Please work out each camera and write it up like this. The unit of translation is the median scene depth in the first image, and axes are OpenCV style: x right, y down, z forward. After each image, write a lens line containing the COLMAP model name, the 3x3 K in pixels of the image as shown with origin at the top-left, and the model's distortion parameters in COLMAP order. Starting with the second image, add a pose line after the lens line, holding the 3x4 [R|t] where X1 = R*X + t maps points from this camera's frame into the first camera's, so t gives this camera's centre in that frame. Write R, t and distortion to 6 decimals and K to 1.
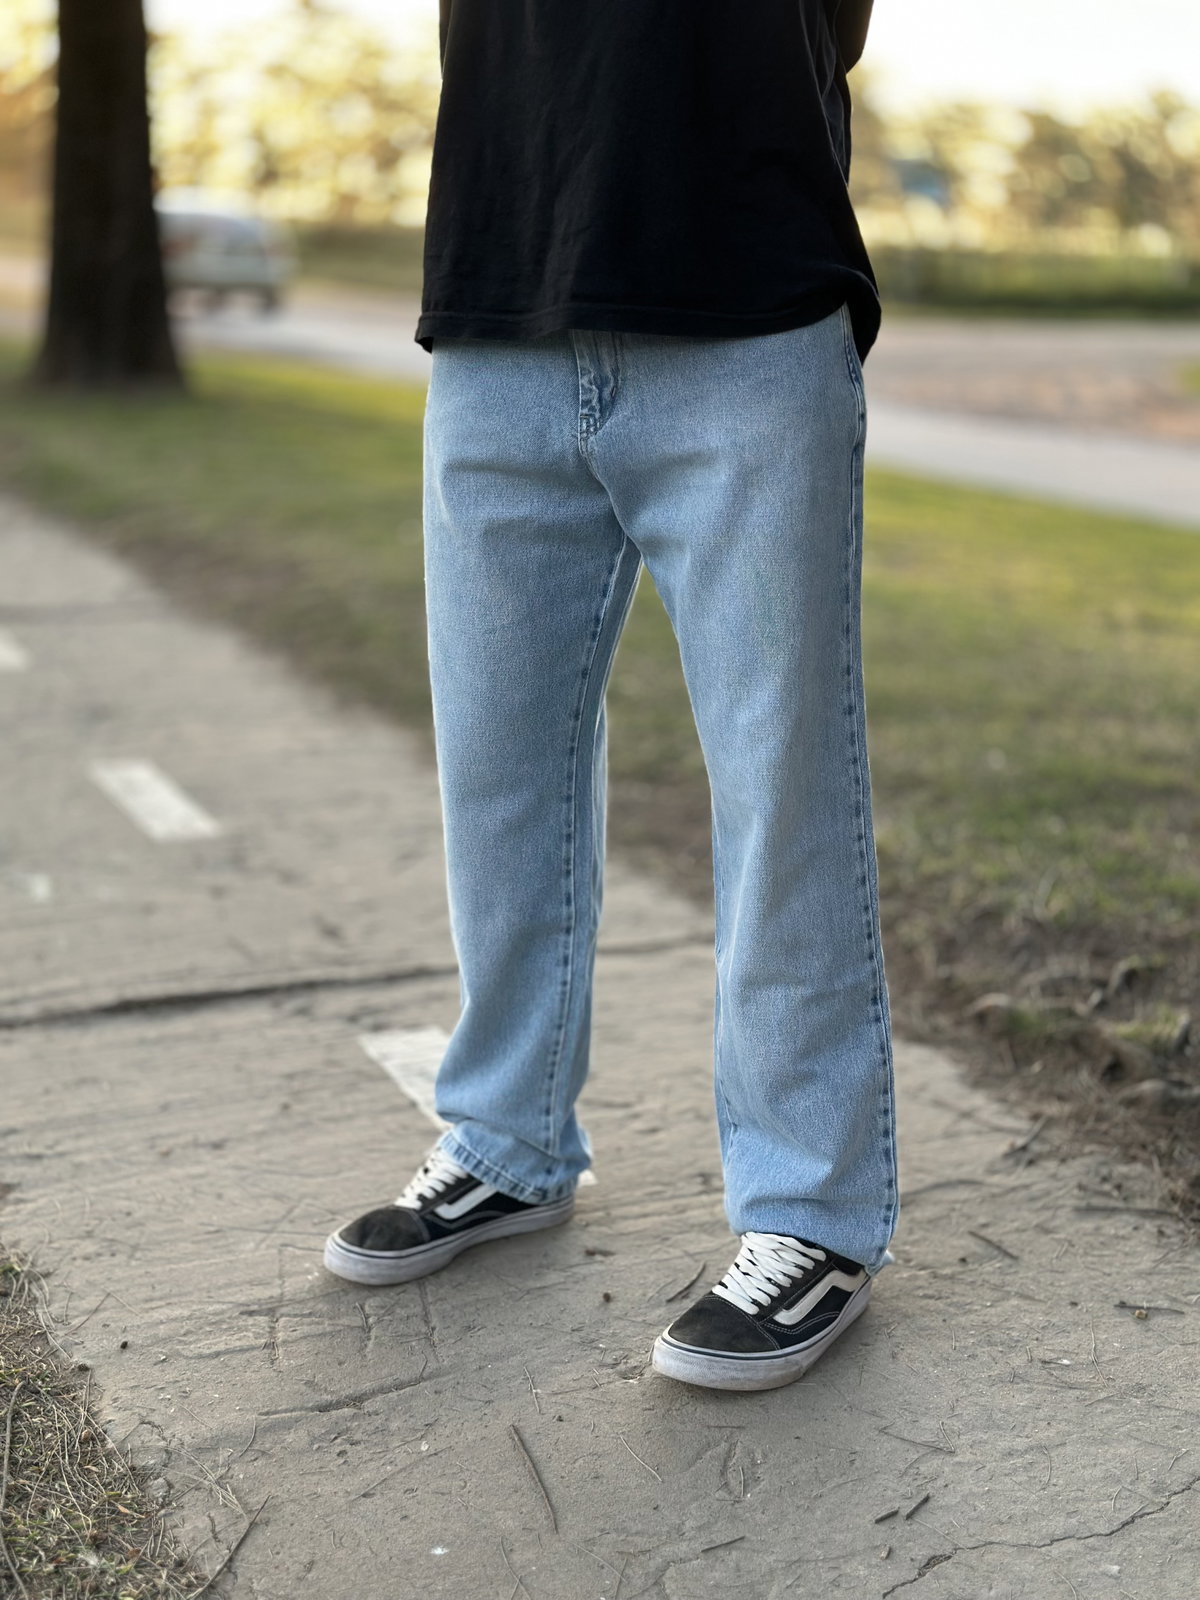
lens RADIAL K [[2261.5, 0, 605.7], [0, 2261.5, 802.2], [0, 0, 1]] dist [0.103374, 0.000000]
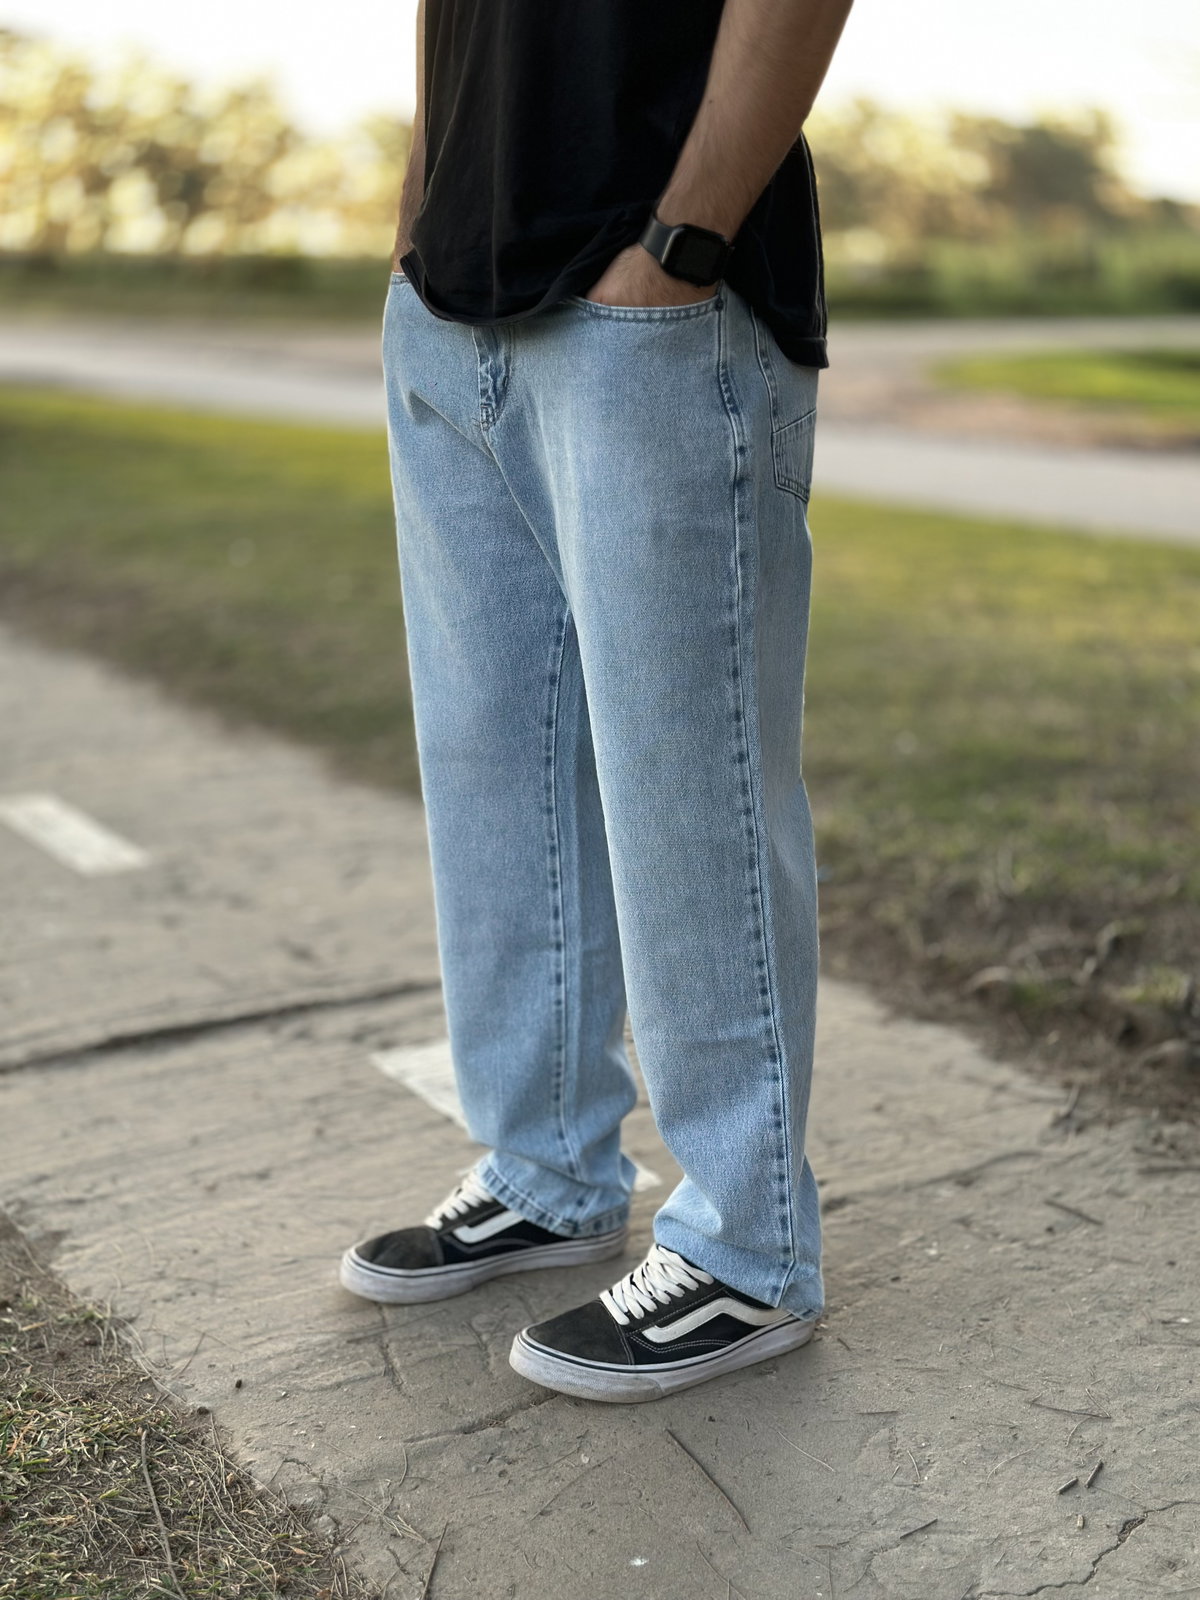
lens RADIAL K [[2261.5, 0, 607.3], [0, 2261.5, 799.9], [0, 0, 1]] dist [0.103374, 0.000000]
pose [[0.992242, -0.059699, 0.109048, -0.115142], [0.060501, 0.998160, -0.004057, 0.003785], [-0.108605, 0.010624, 0.994028, 0.018195]]
